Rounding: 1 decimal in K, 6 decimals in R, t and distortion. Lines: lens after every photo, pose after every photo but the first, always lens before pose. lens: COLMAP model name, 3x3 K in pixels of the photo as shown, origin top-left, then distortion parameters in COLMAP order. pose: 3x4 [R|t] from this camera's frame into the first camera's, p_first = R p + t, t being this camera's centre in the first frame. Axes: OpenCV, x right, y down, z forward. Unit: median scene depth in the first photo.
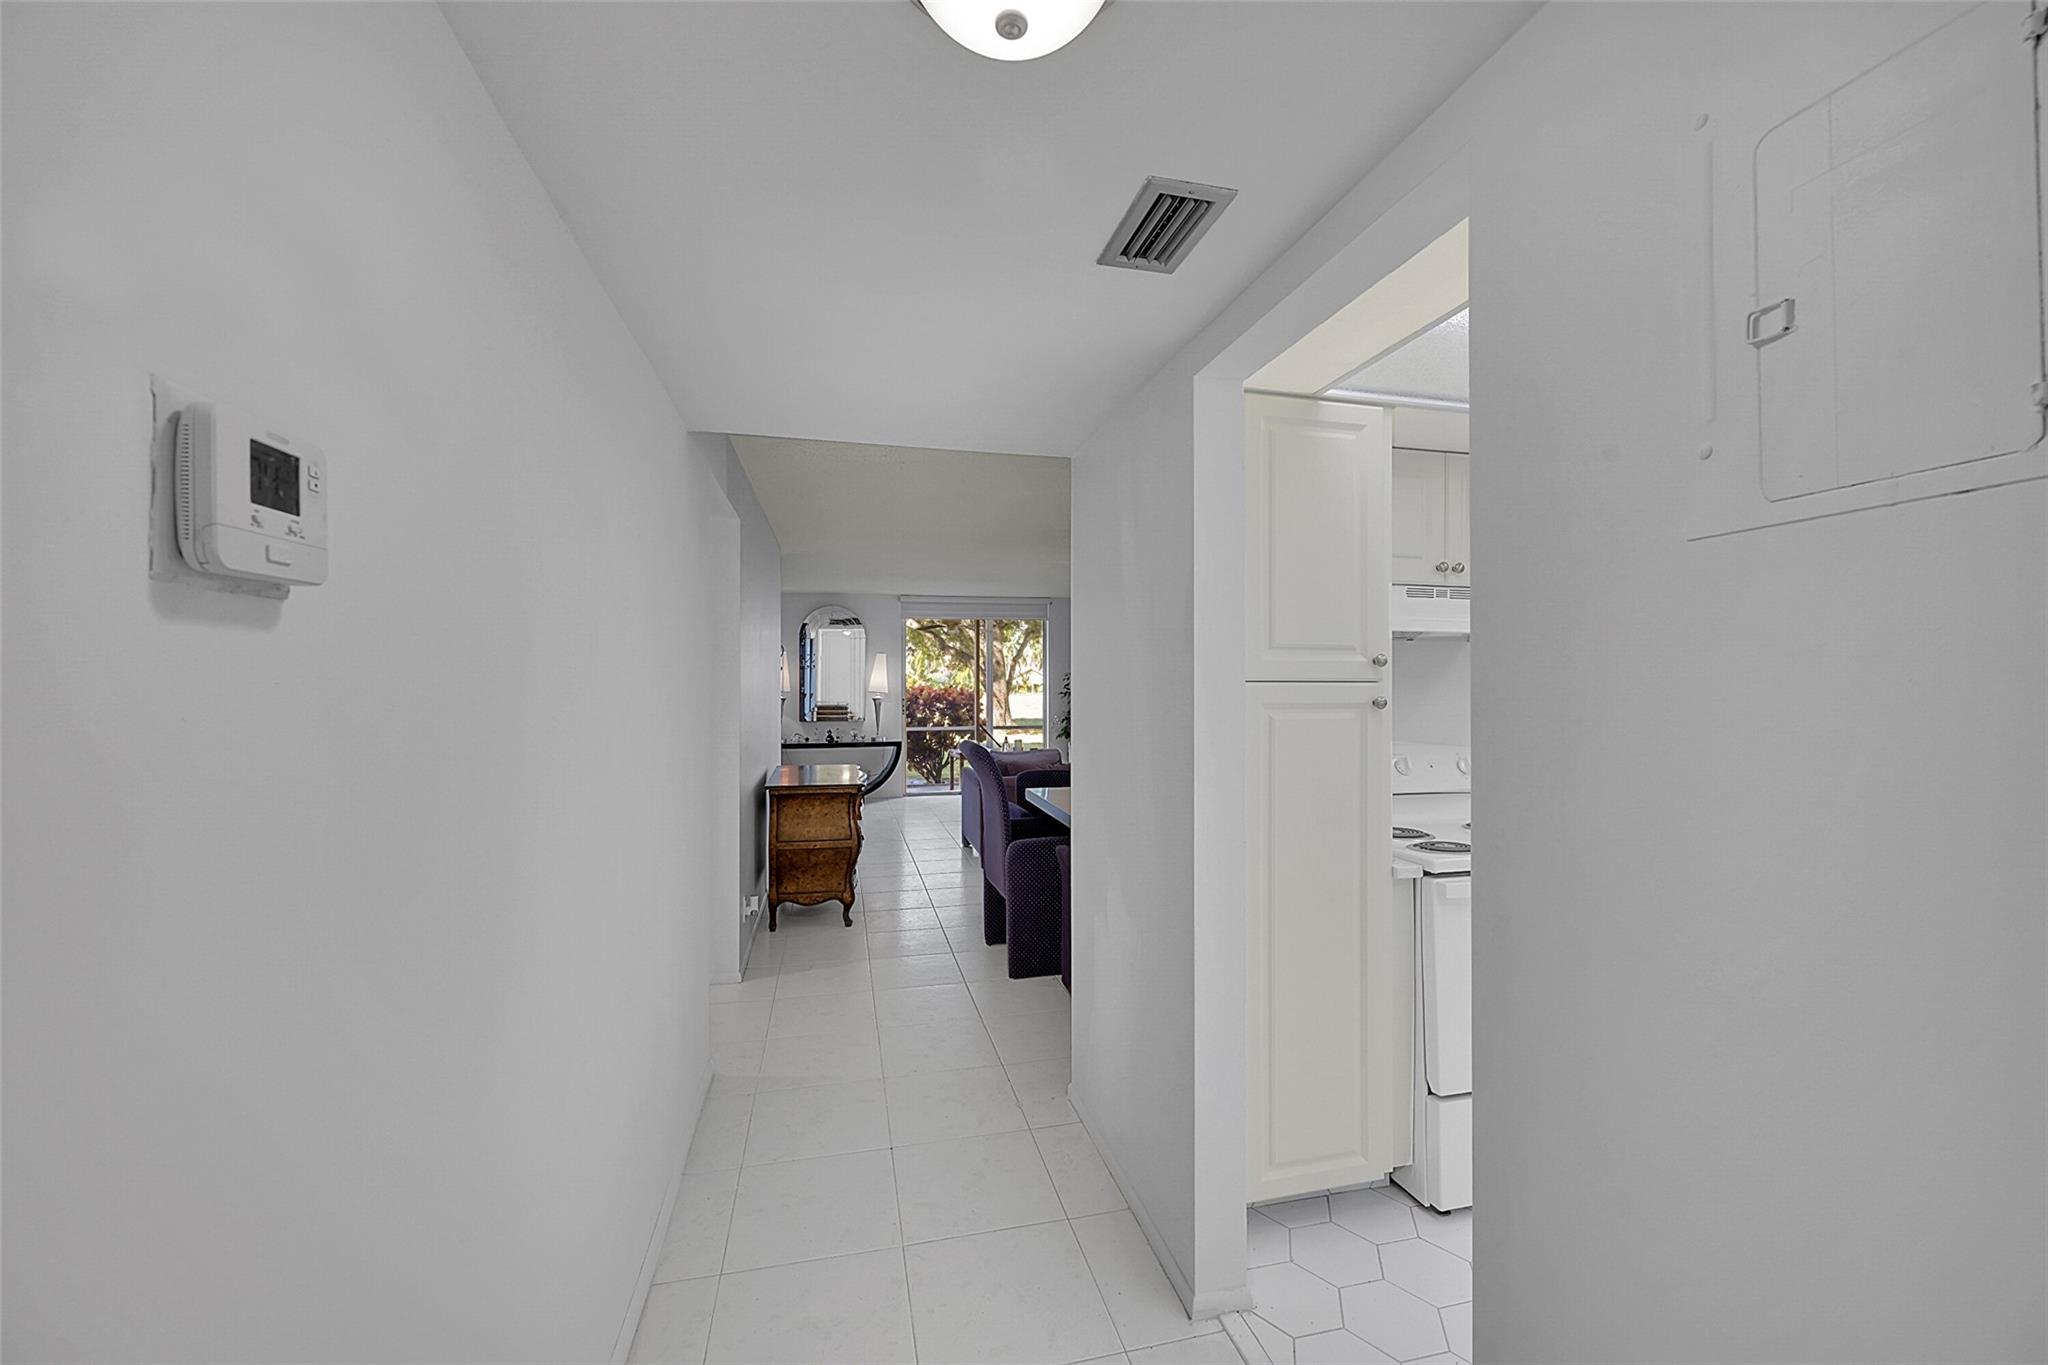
lens RADIAL K [[803.3, 0, 1028.7], [0, 803.3, 675.8], [0, 0, 1]] dist [-0.002906, -0.000674]
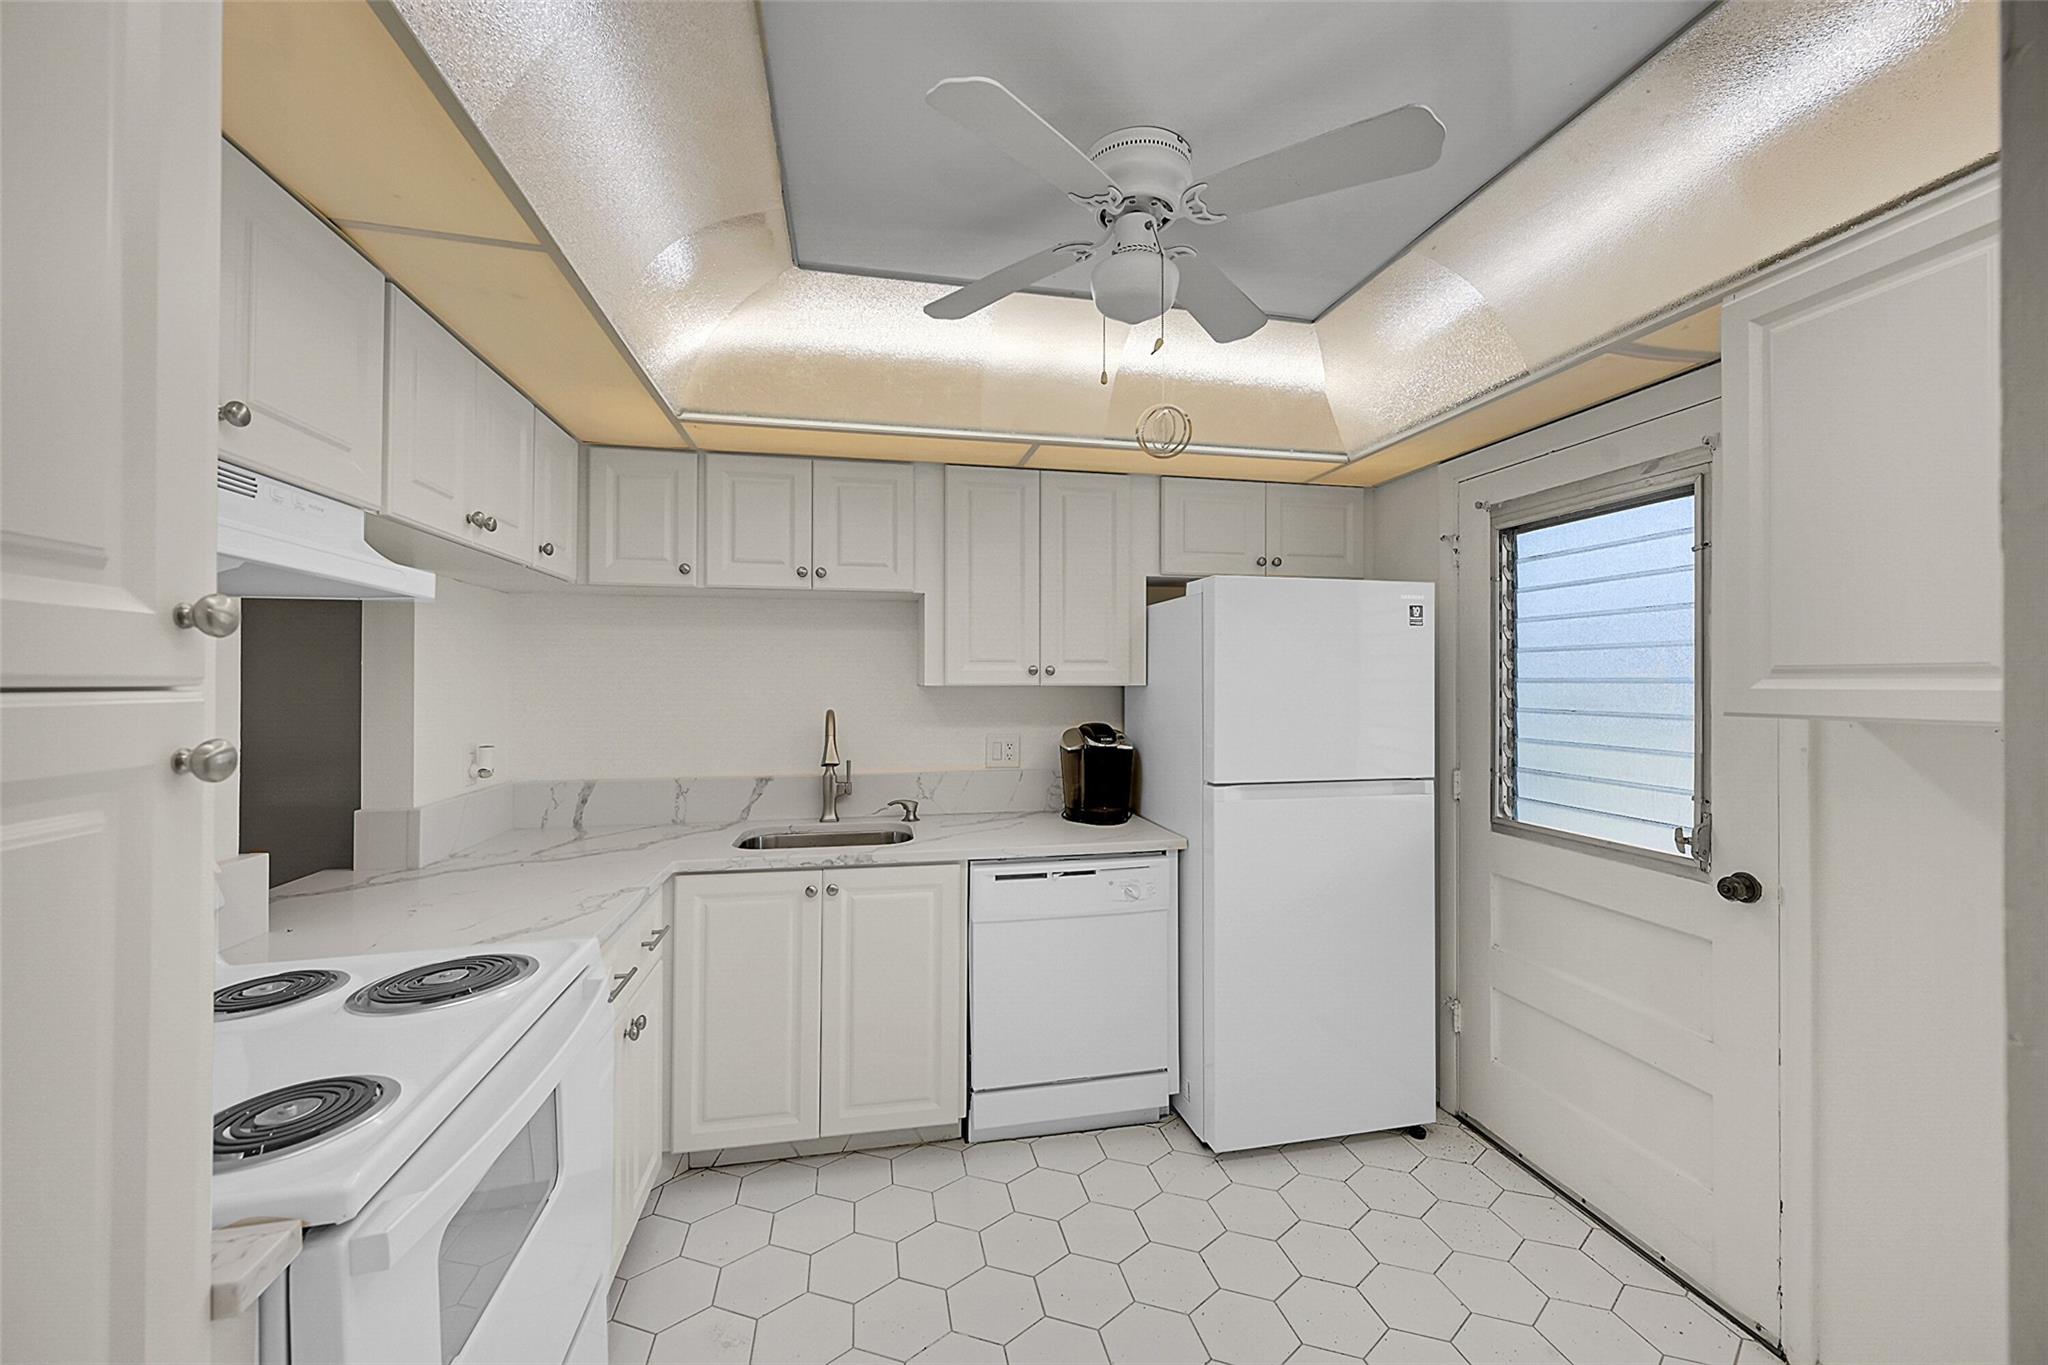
lens RADIAL K [[803.3, 0, 1031.9], [0, 803.3, 676.0], [0, 0, 1]] dist [-0.002906, -0.000674]
pose [[0.023700, 0.004607, 0.999709, 0.035004], [-0.009301, 0.999947, -0.004387, 0.000169], [-0.999676, -0.009195, 0.023741, 0.156282]]
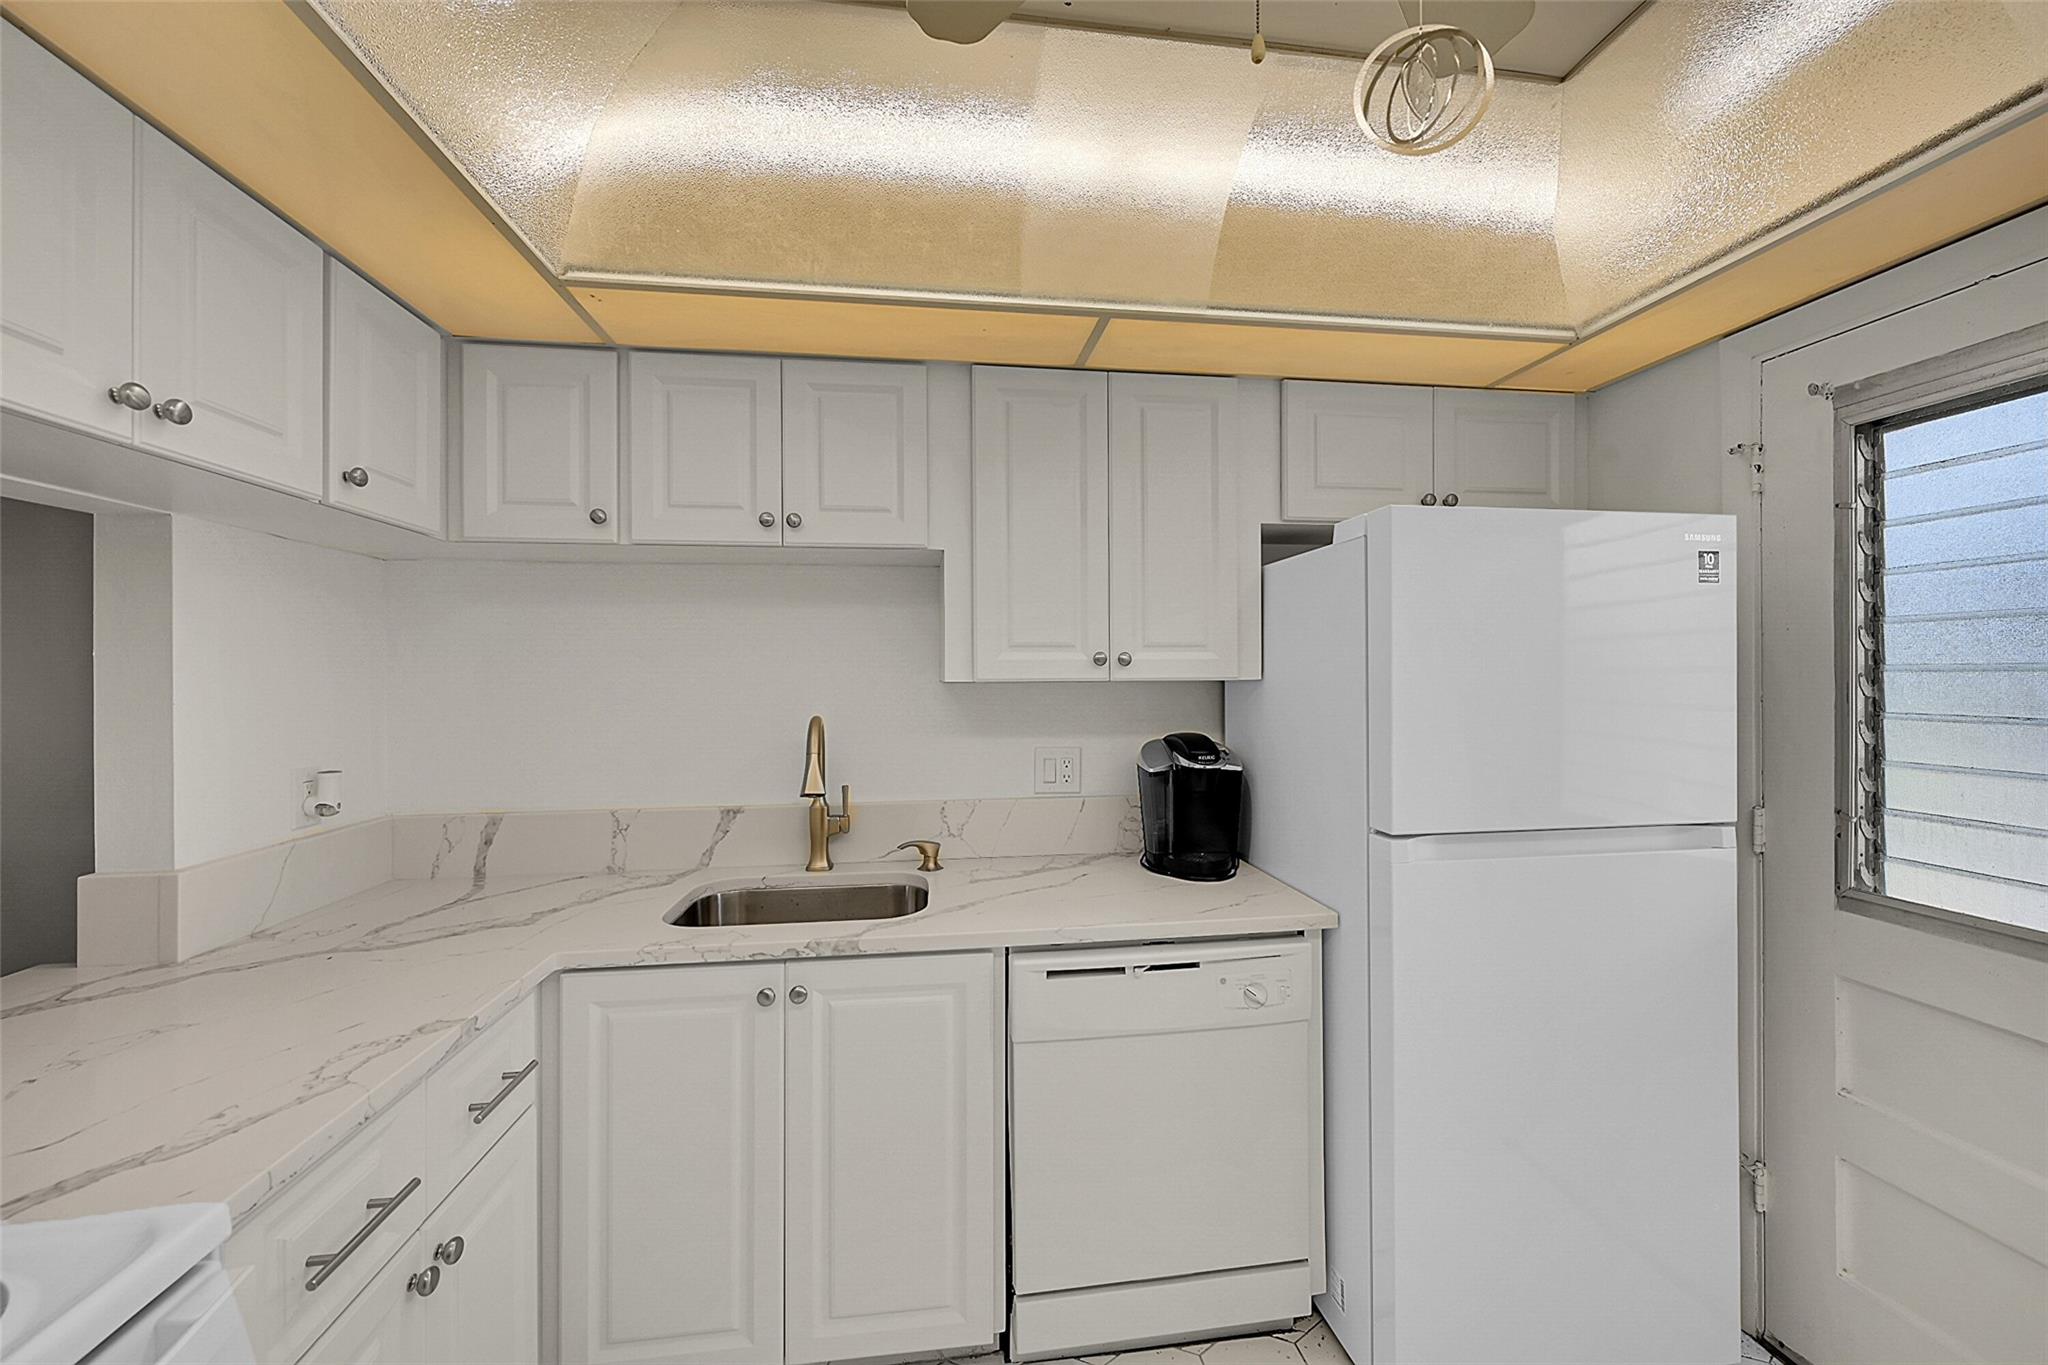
lens RADIAL K [[803.3, 0, 1029.2], [0, 803.3, 676.2], [0, 0, 1]] dist [-0.002906, -0.000674]
pose [[0.095775, -0.002949, 0.995399, 0.124165], [-0.002423, 0.999992, 0.003196, 0.000590], [-0.995400, -0.002718, 0.095767, 0.161221]]
